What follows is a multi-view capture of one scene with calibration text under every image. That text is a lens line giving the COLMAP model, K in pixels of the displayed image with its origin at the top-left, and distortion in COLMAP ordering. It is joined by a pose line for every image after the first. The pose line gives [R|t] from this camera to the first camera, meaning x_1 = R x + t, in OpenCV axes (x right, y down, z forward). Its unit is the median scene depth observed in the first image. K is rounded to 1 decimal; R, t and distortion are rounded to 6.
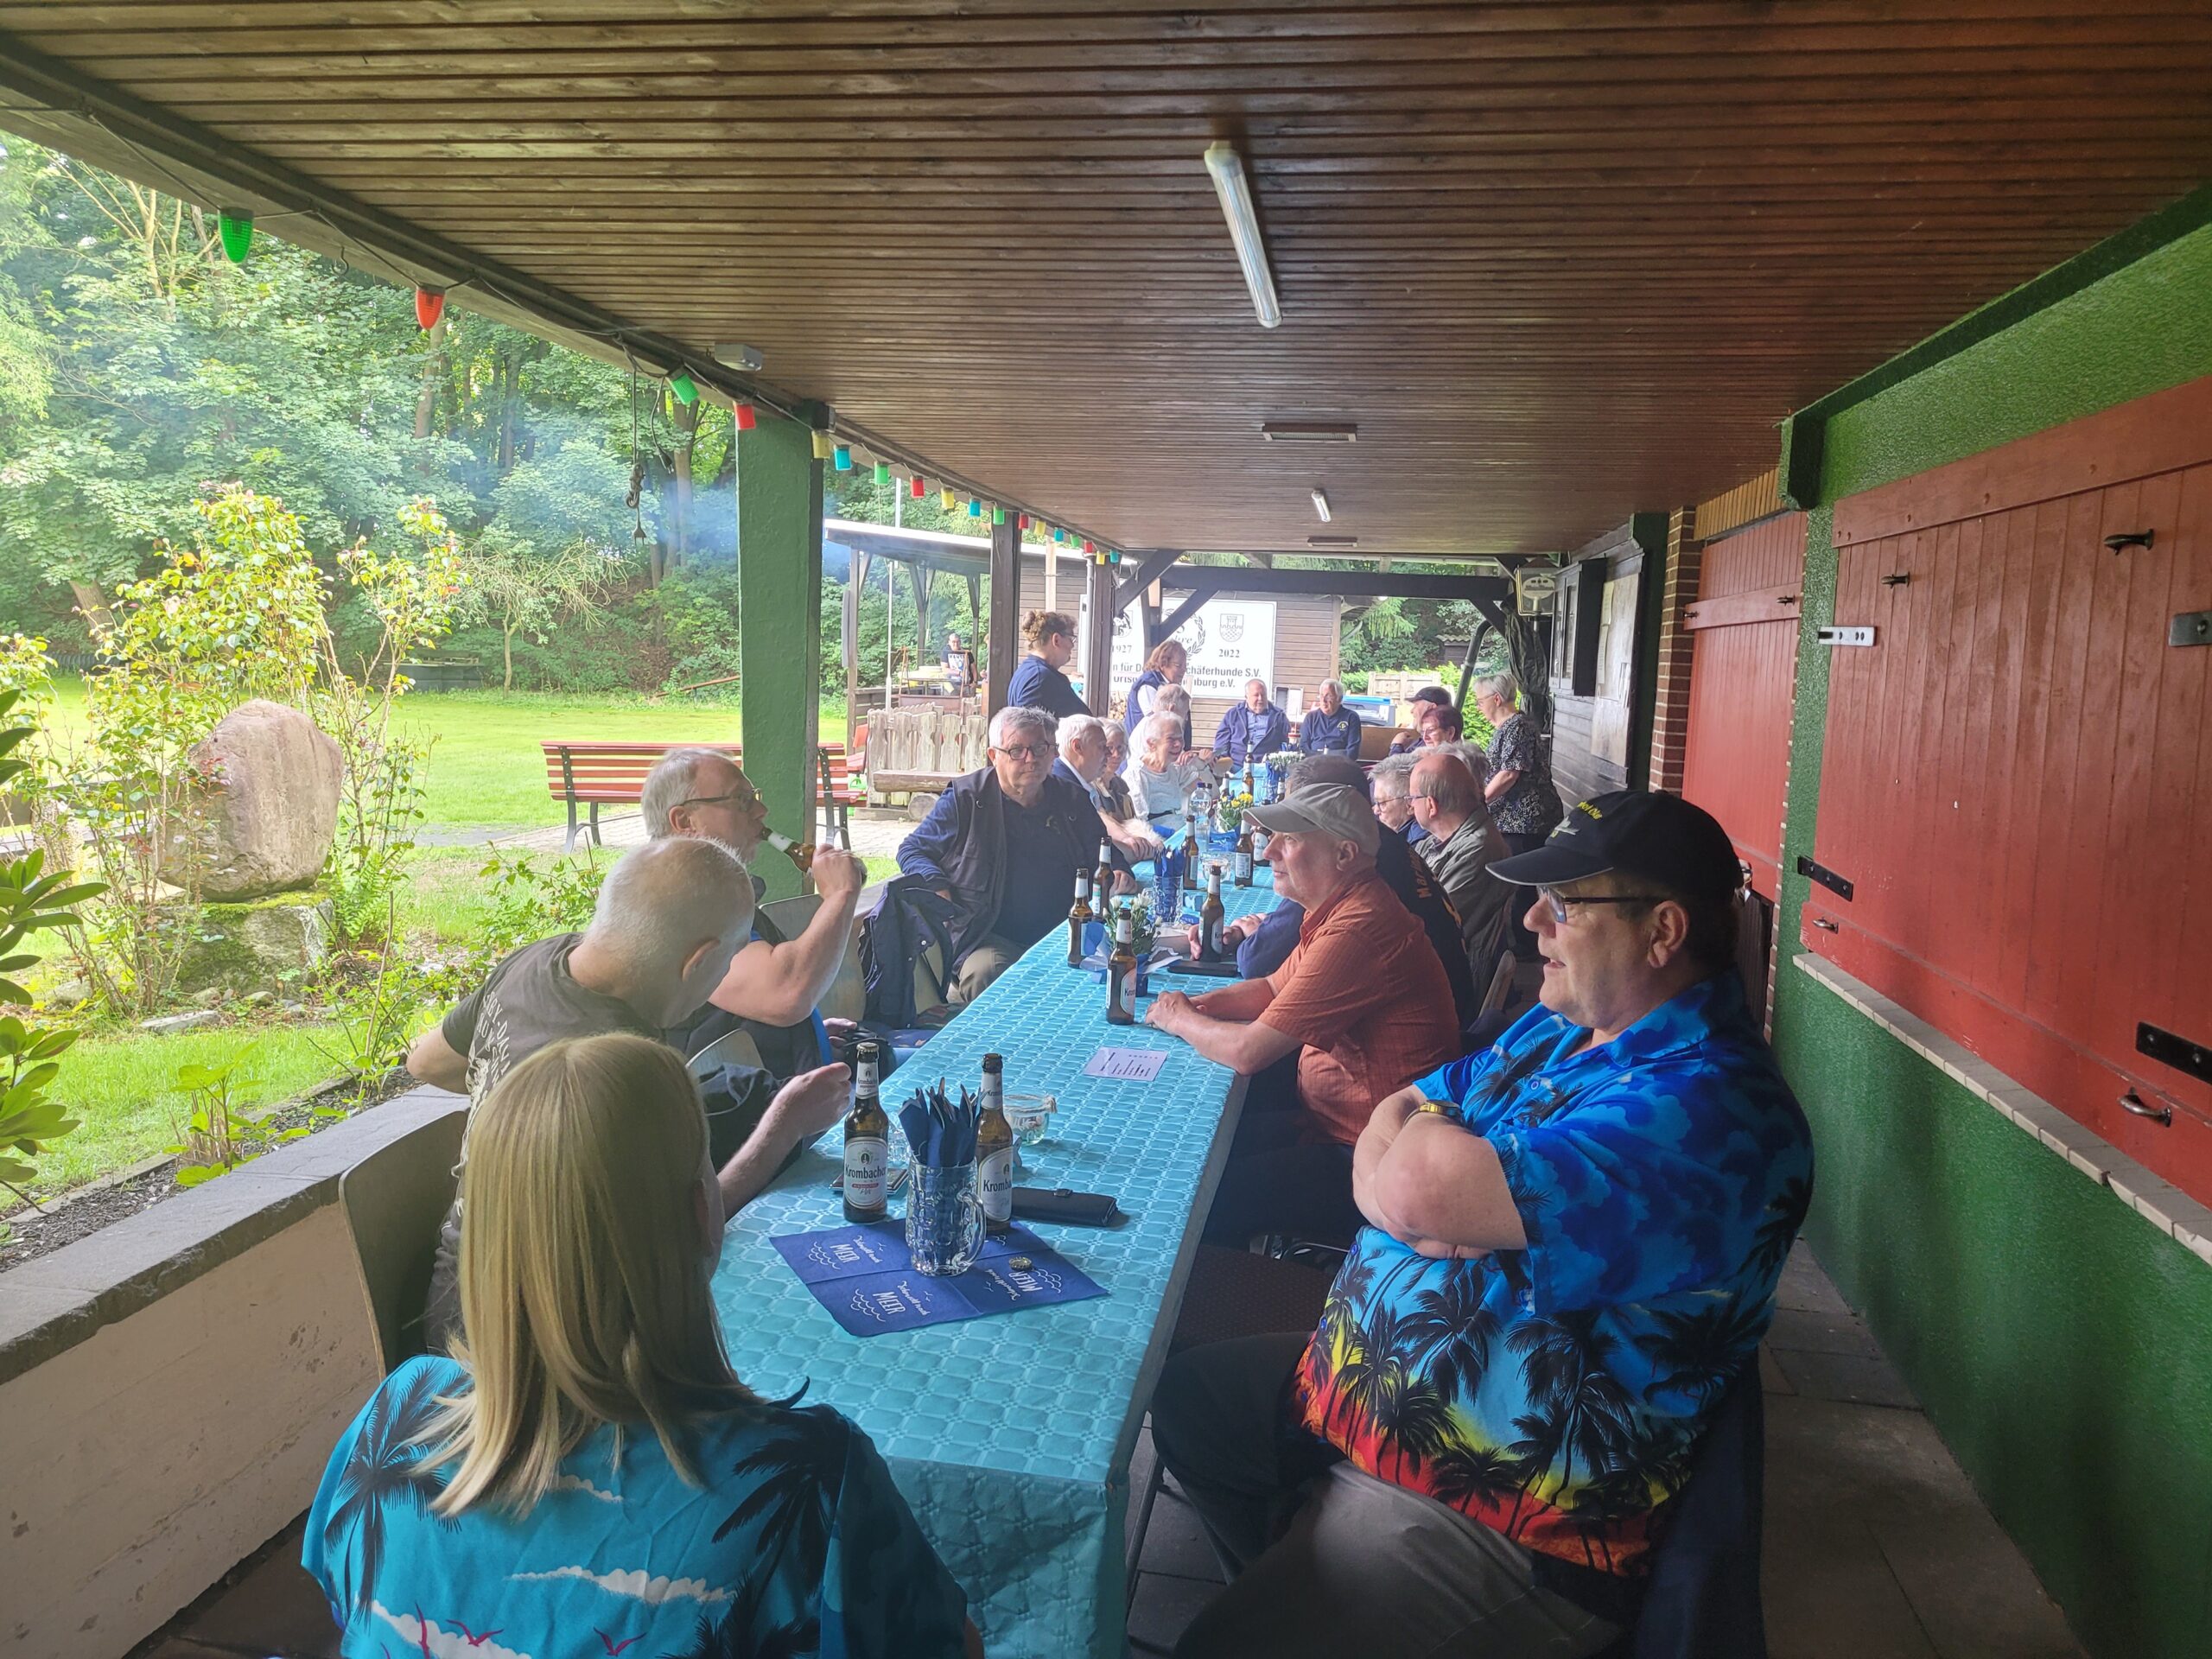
lens RADIAL K [[1660.9, 0, 1117.4], [0, 1660.9, 830.8], [0, 0, 1]] dist [0.042018, -0.037344]
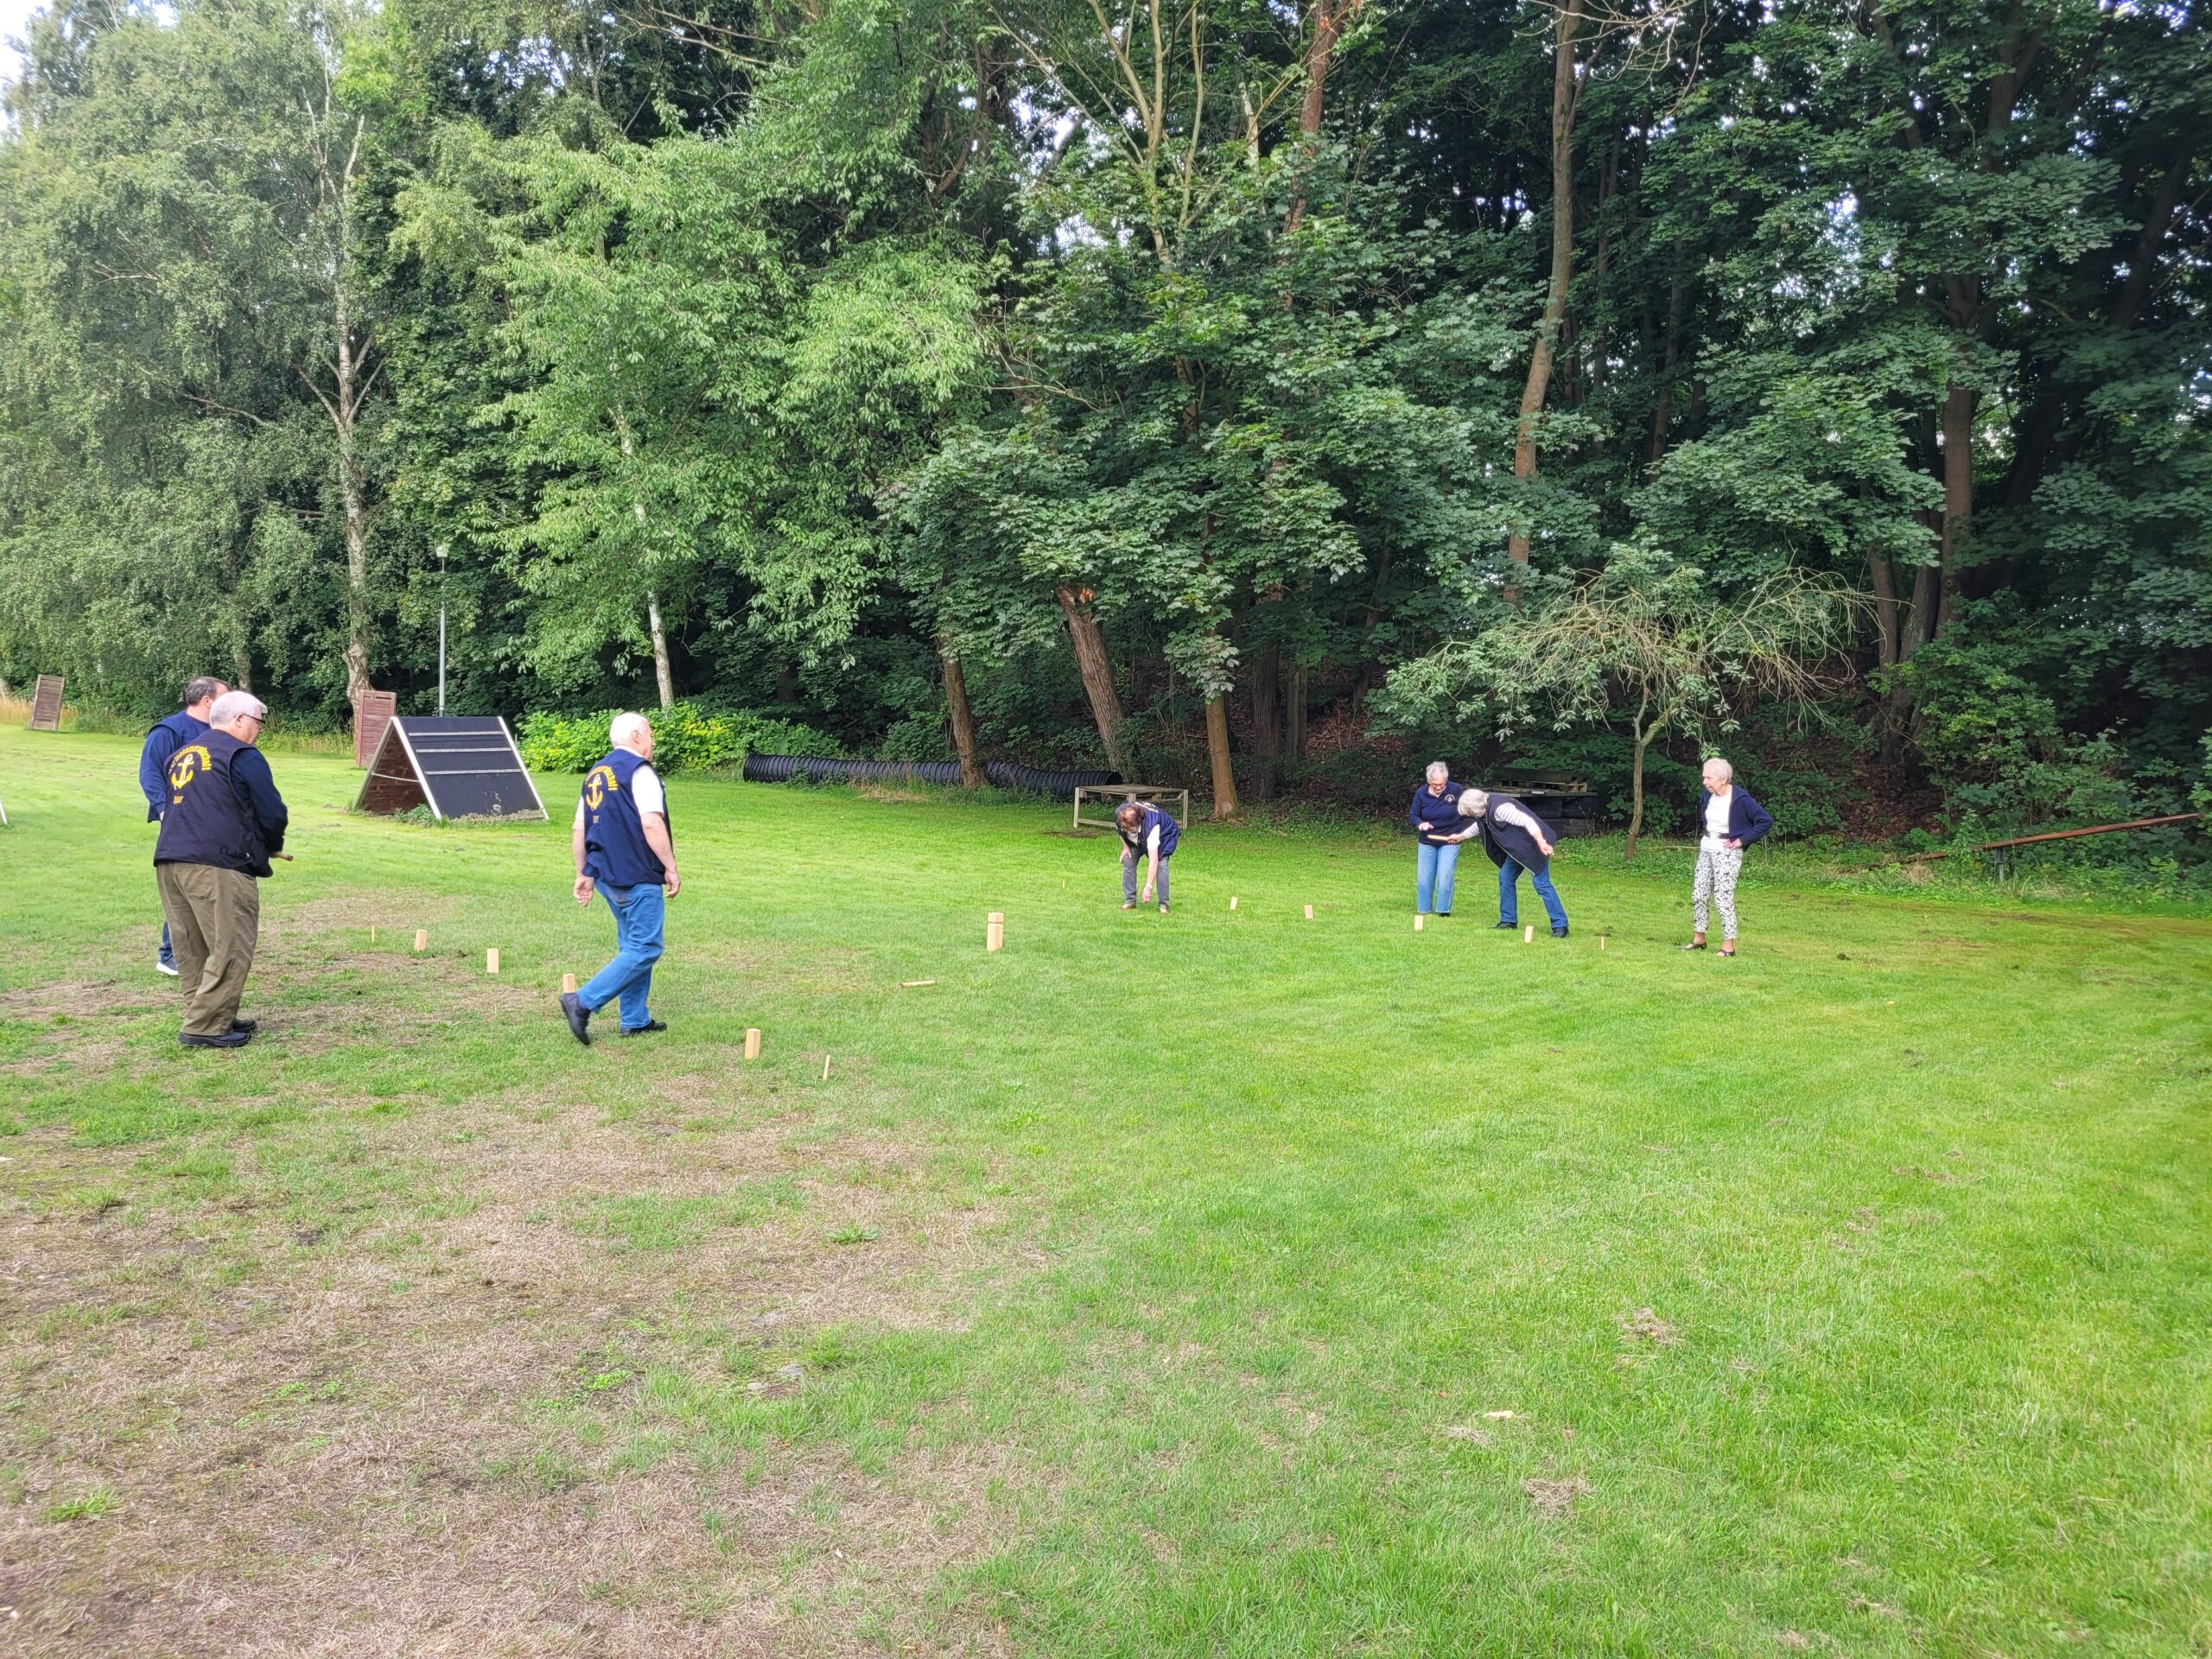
lens RADIAL K [[1660.9, 0, 1107.5], [0, 1660.9, 835.8], [0, 0, 1]] dist [0.042018, -0.037344]
pose [[0.796592, 0.032334, -0.603652, -0.181160], [-0.071660, 0.996579, -0.041183, -0.054521], [0.600255, 0.076064, 0.796183, 0.481967]]
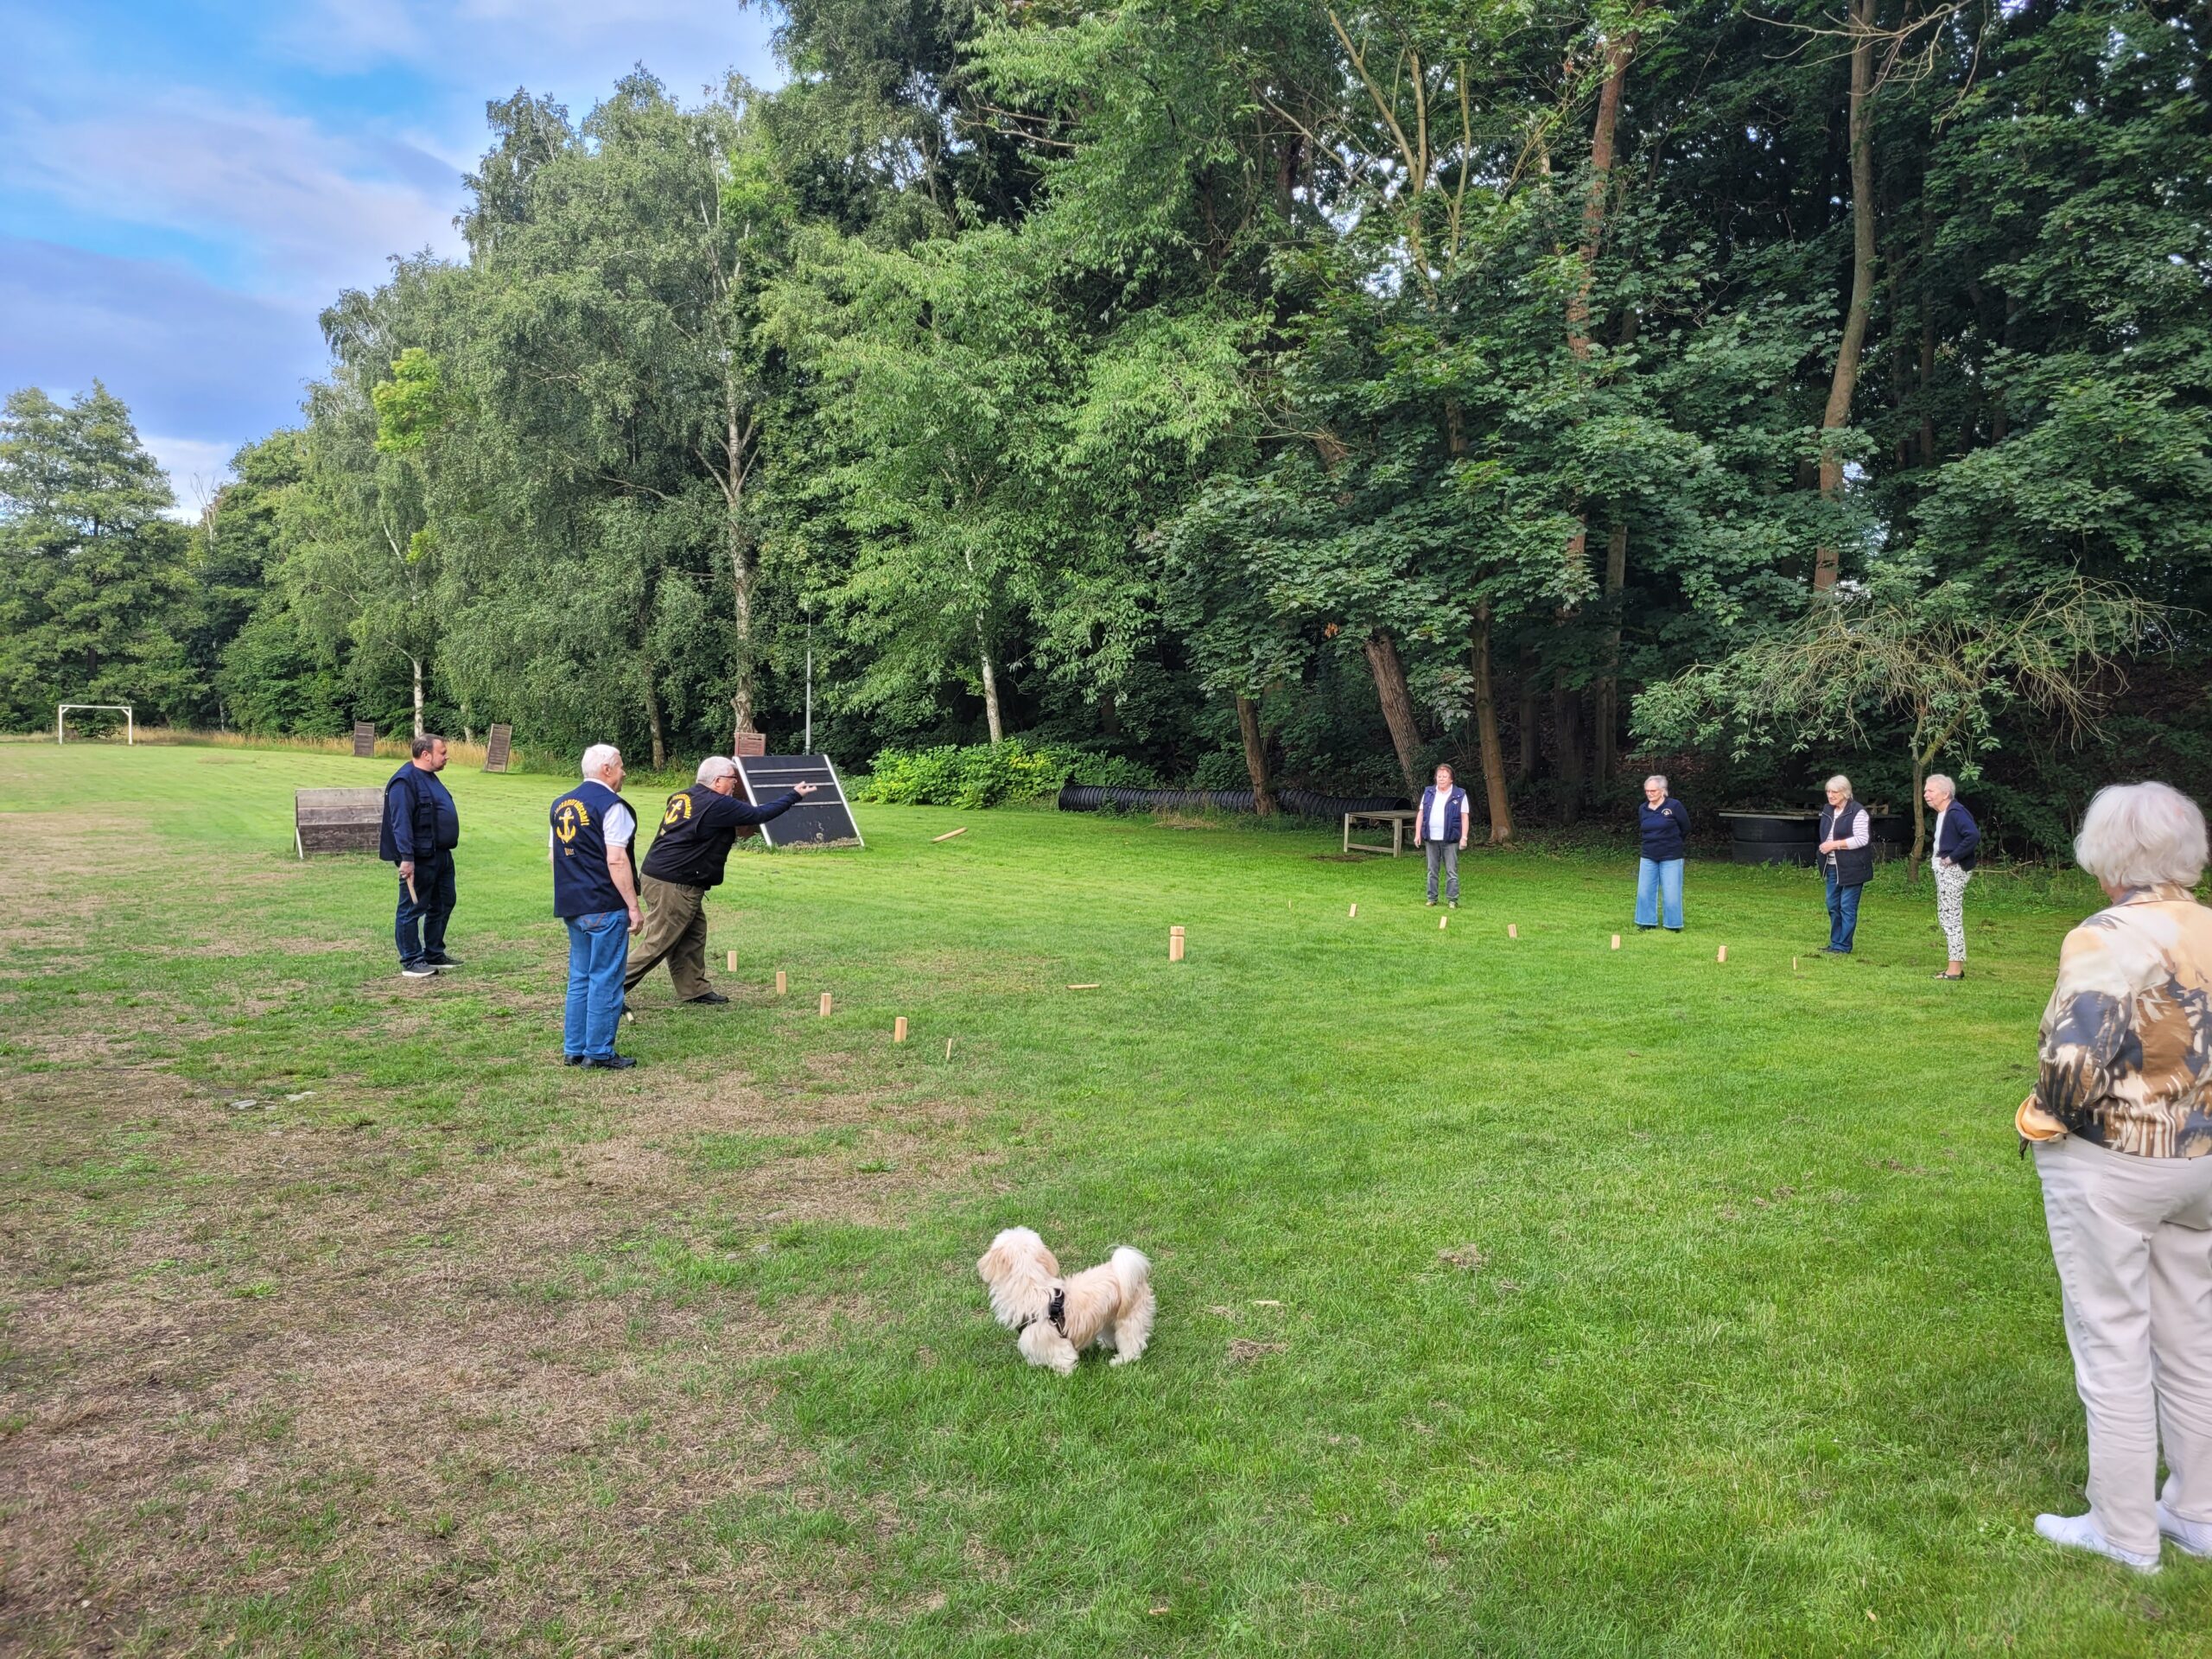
lens RADIAL K [[1660.9, 0, 1116.7], [0, 1660.9, 822.2], [0, 0, 1]] dist [0.042018, -0.037344]
pose [[0.644955, 0.011765, -0.764130, -0.127456], [-0.077440, 0.995741, -0.050031, -0.054669], [0.760287, 0.091442, 0.643119, 0.486336]]
